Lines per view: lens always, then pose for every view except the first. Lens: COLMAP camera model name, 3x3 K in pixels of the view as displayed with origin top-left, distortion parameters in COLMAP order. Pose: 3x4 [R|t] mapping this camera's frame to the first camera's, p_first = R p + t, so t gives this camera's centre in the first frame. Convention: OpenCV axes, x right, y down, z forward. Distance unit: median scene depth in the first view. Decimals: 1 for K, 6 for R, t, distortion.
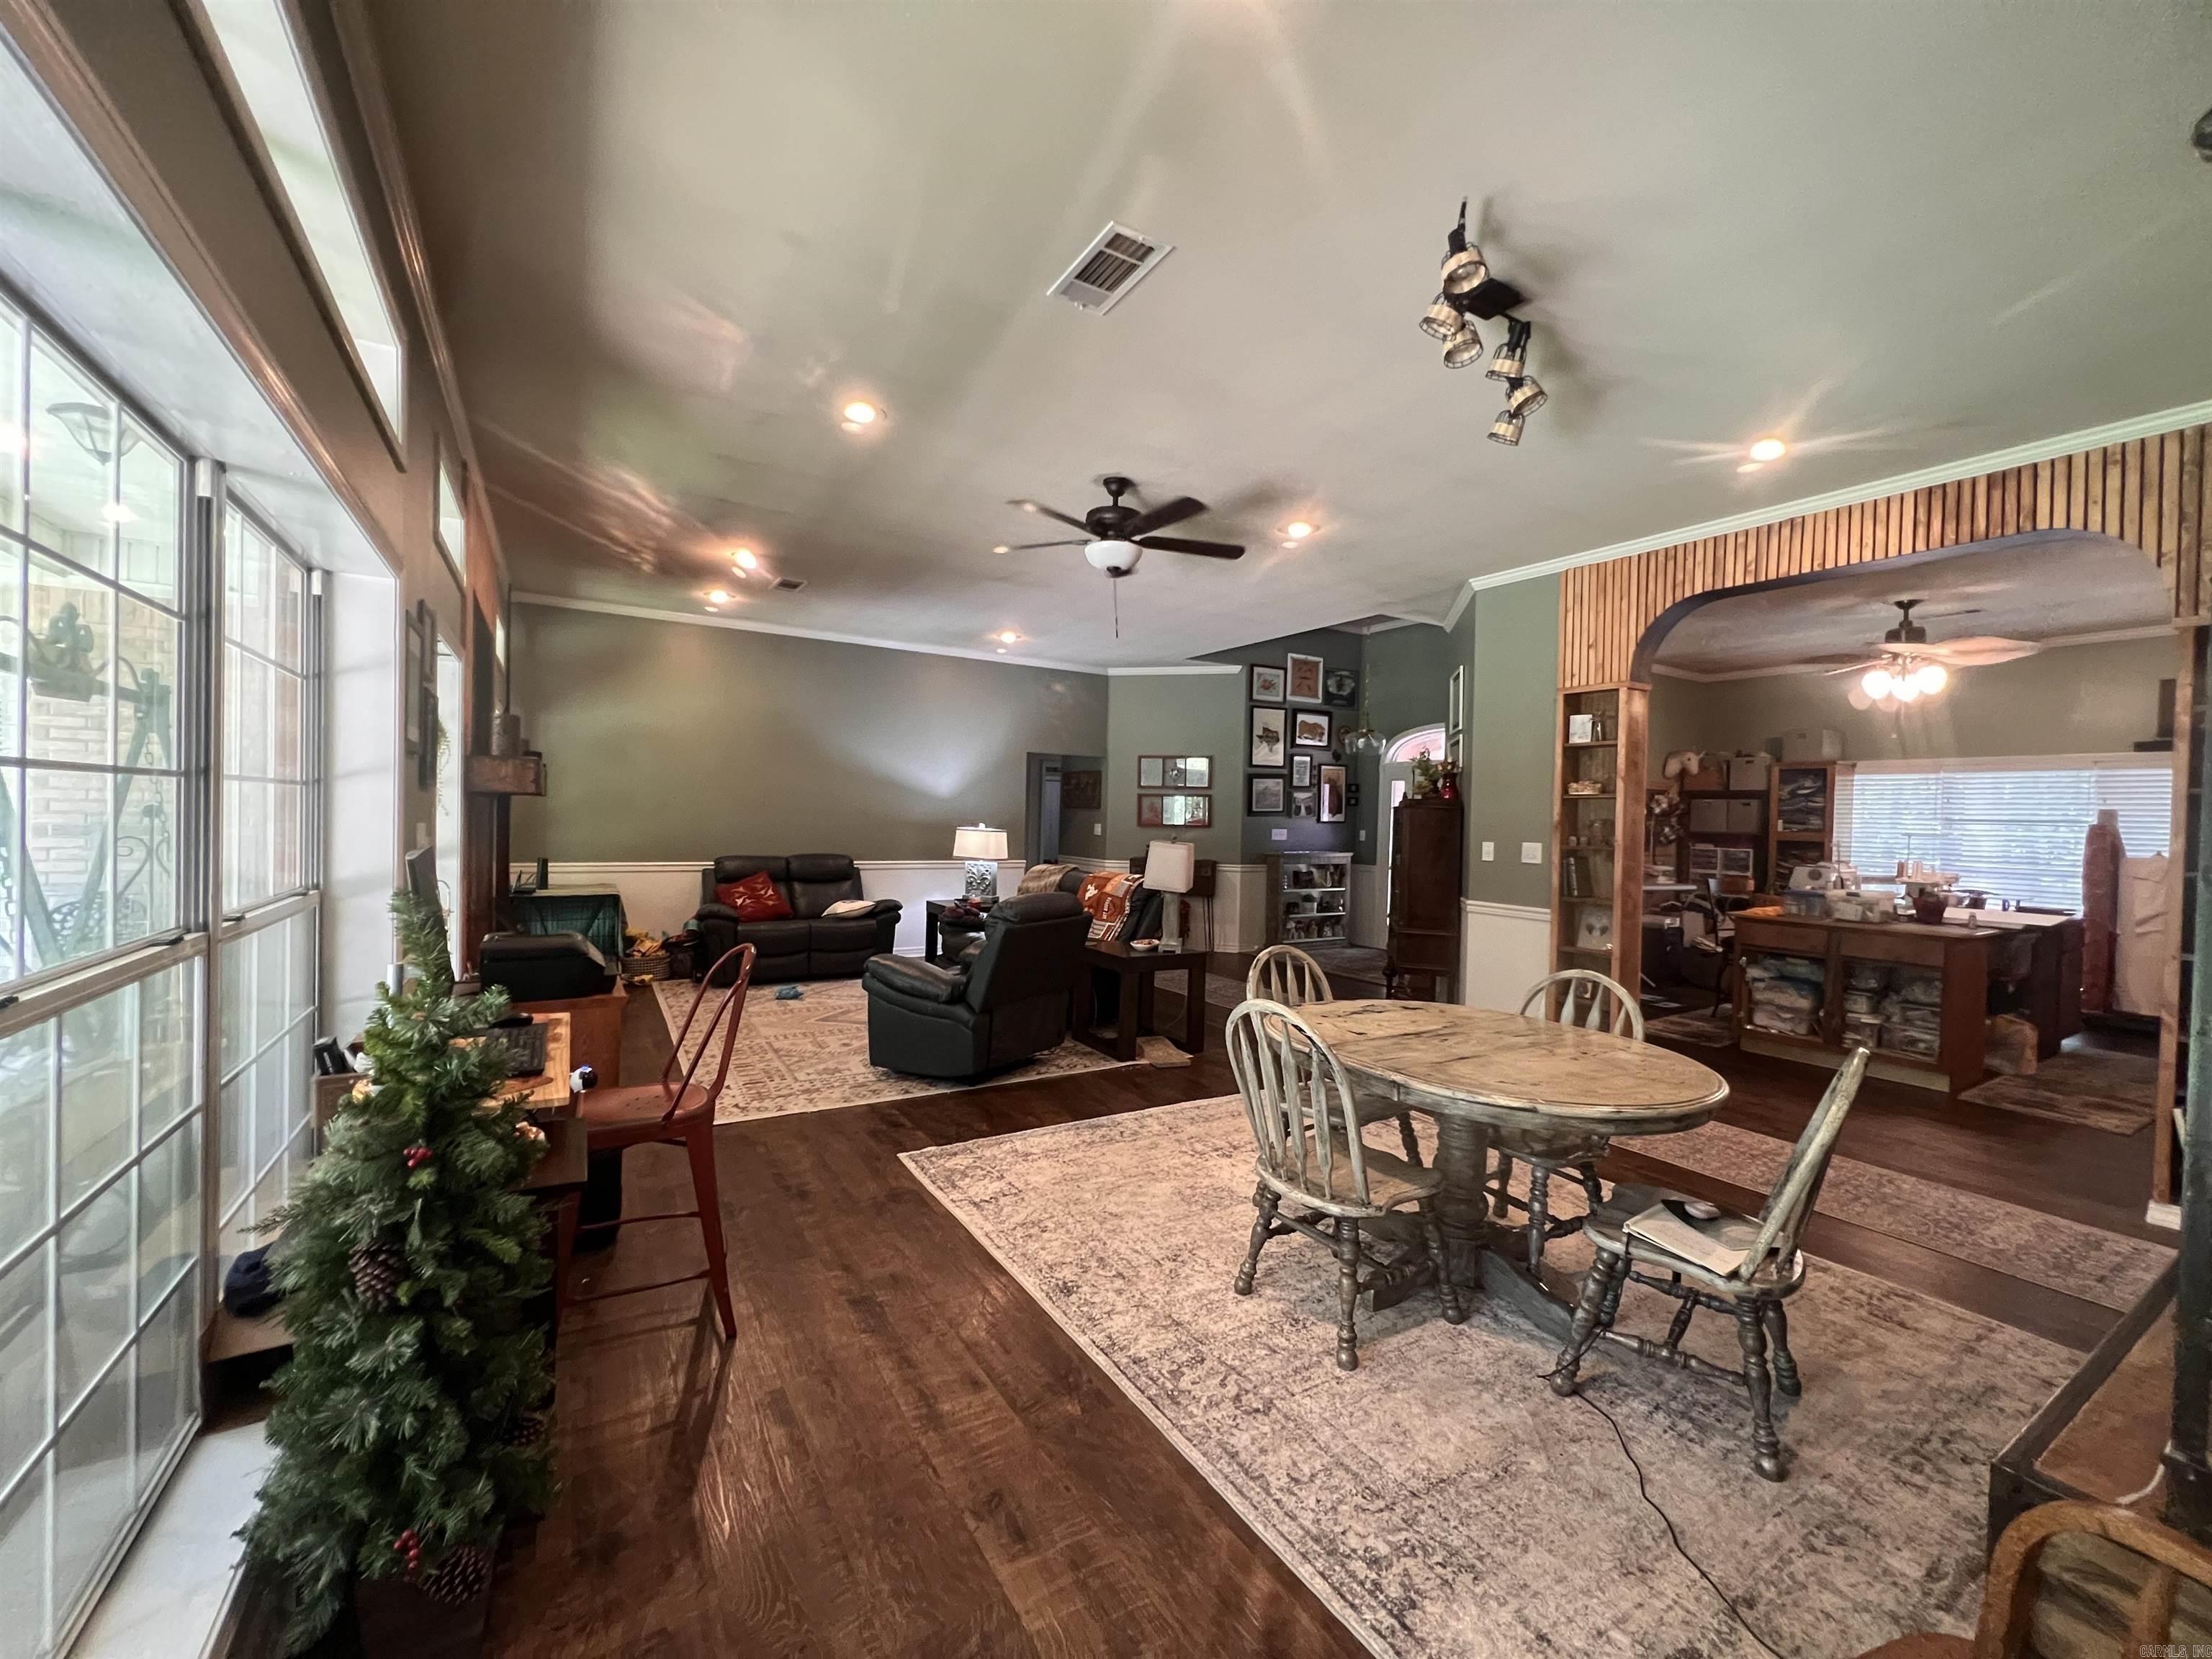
lens RADIAL K [[887.0, 0, 1106.0], [0, 887.0, 829.5], [0, 0, 1]] dist [-0.000529, -0.000066]
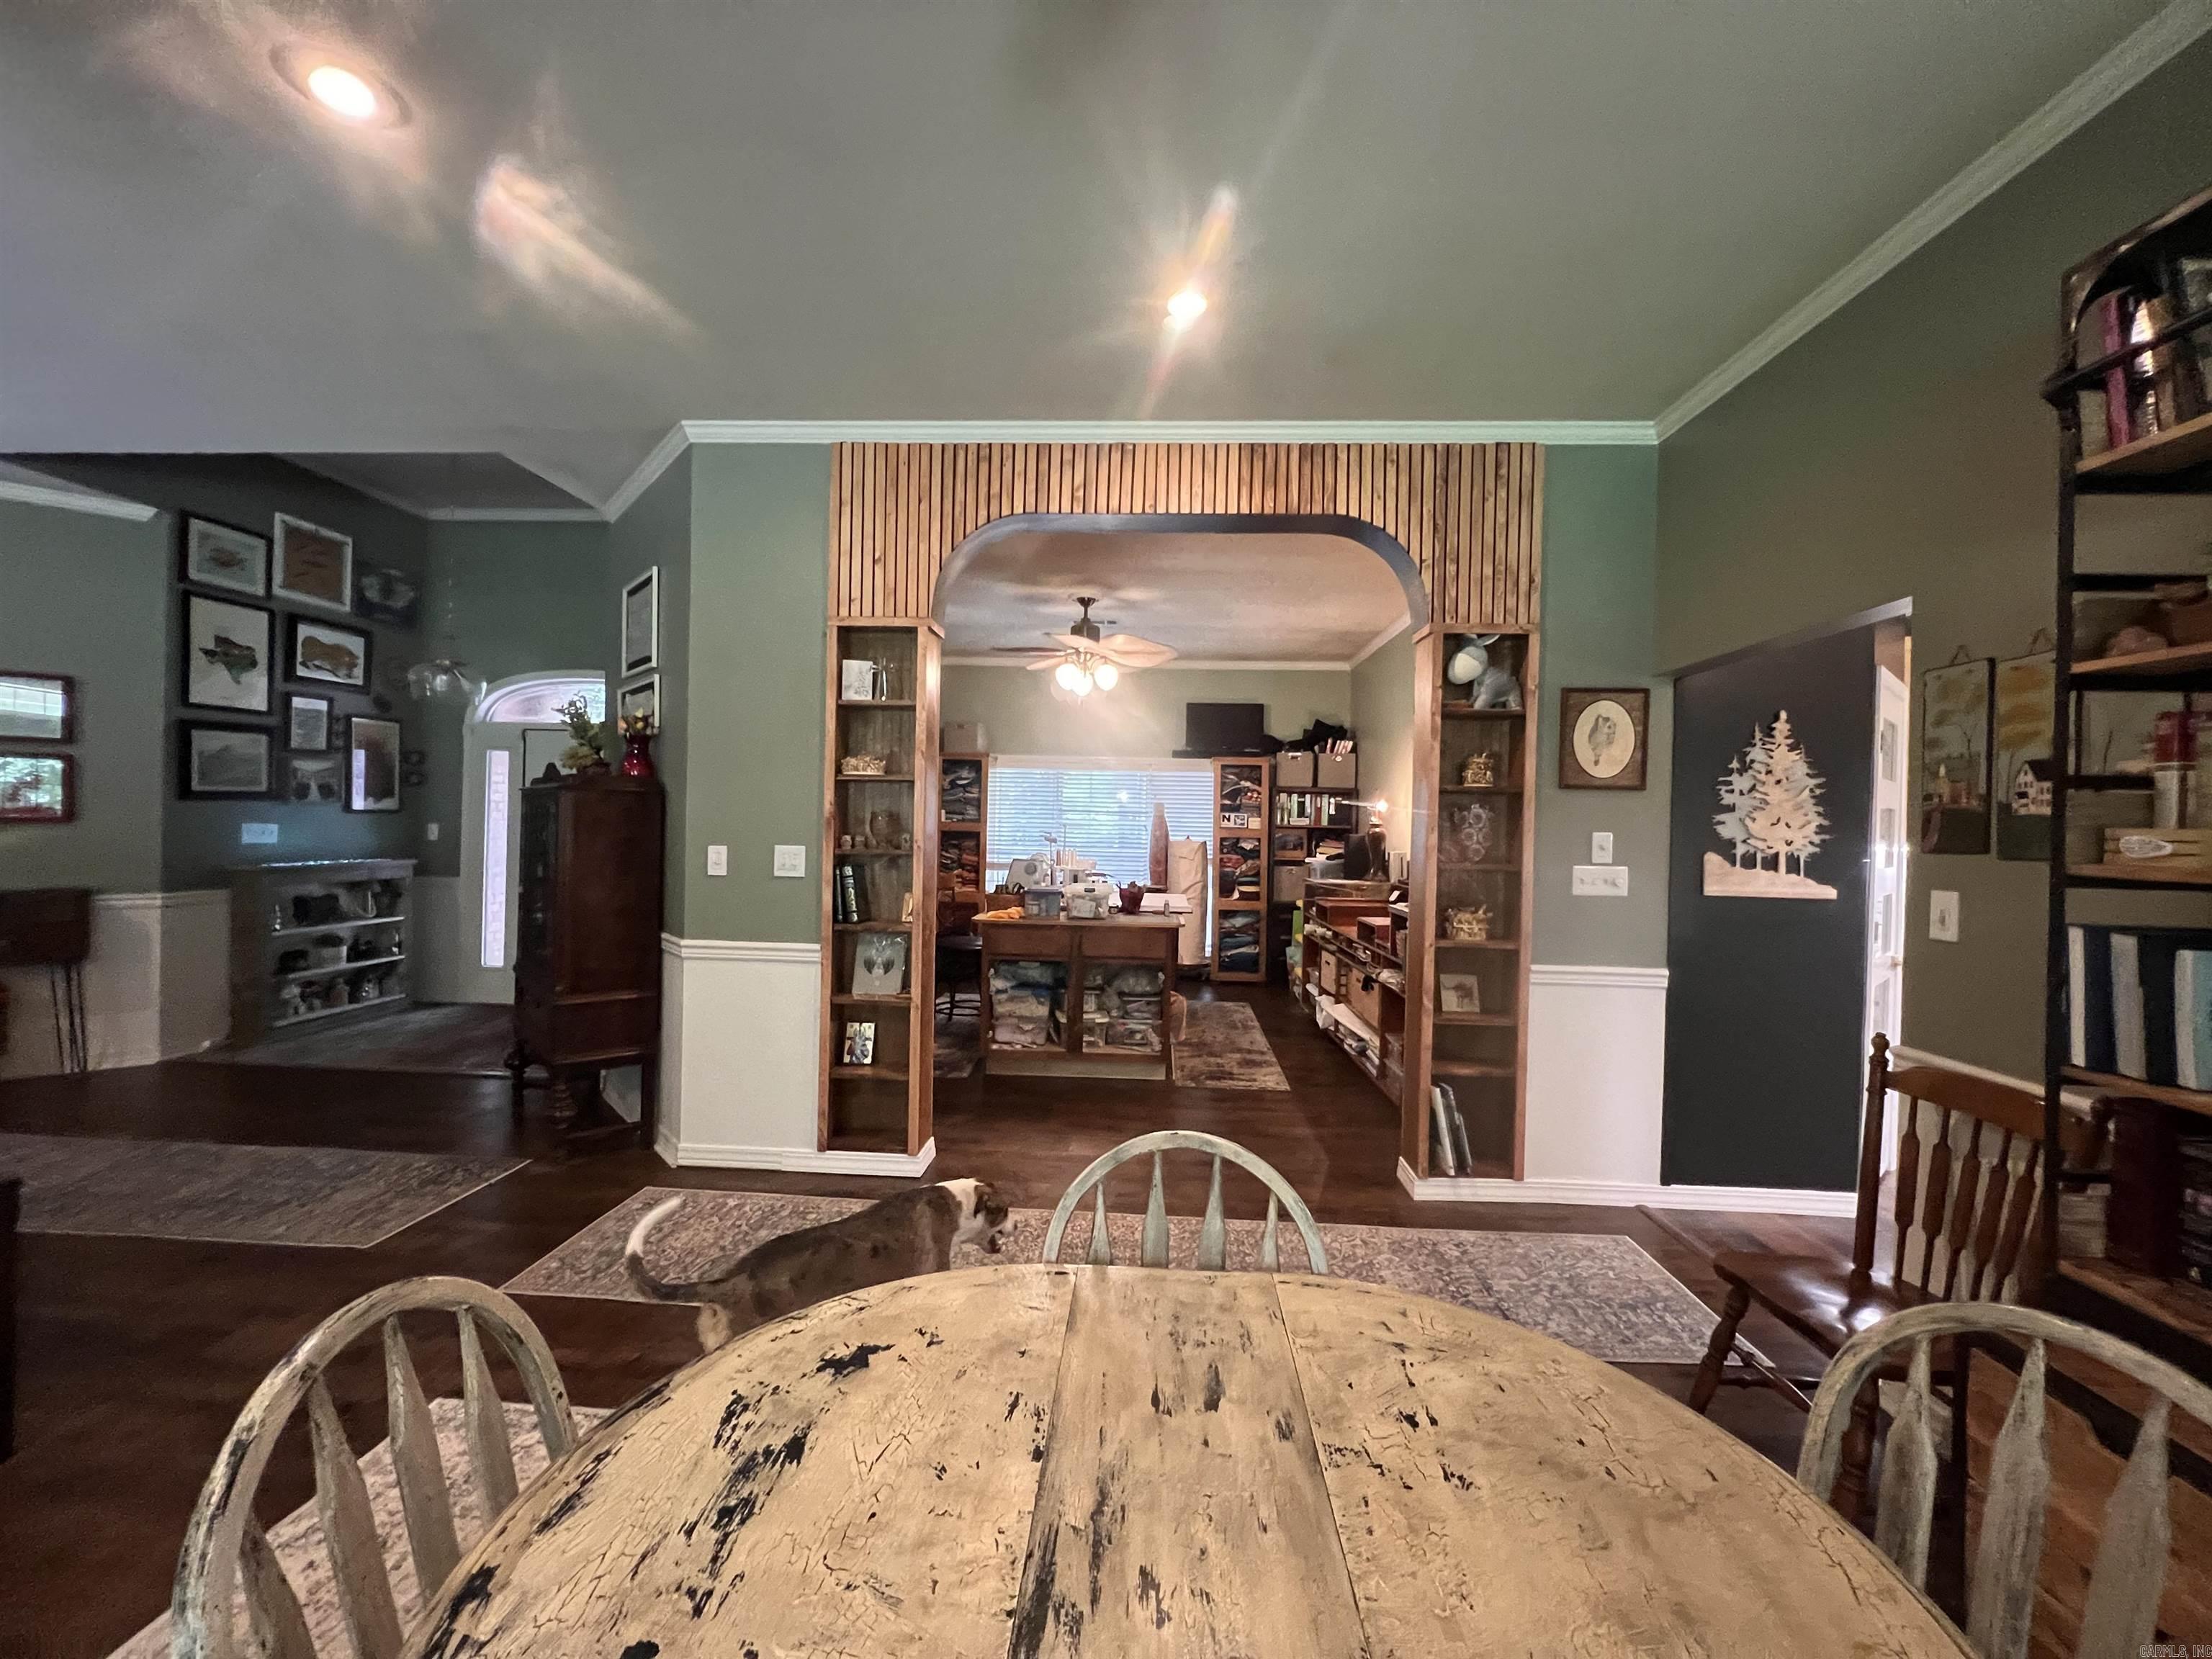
lens RADIAL K [[890.9, 0, 1106.0], [0, 890.9, 829.5], [0, 0, 1]] dist [-0.000194, 0.000570]
pose [[0.572149, -0.015674, 0.820000, 0.044705], [0.003722, 0.999857, 0.016515, -0.004642], [-0.820141, -0.006396, 0.572126, 0.270850]]
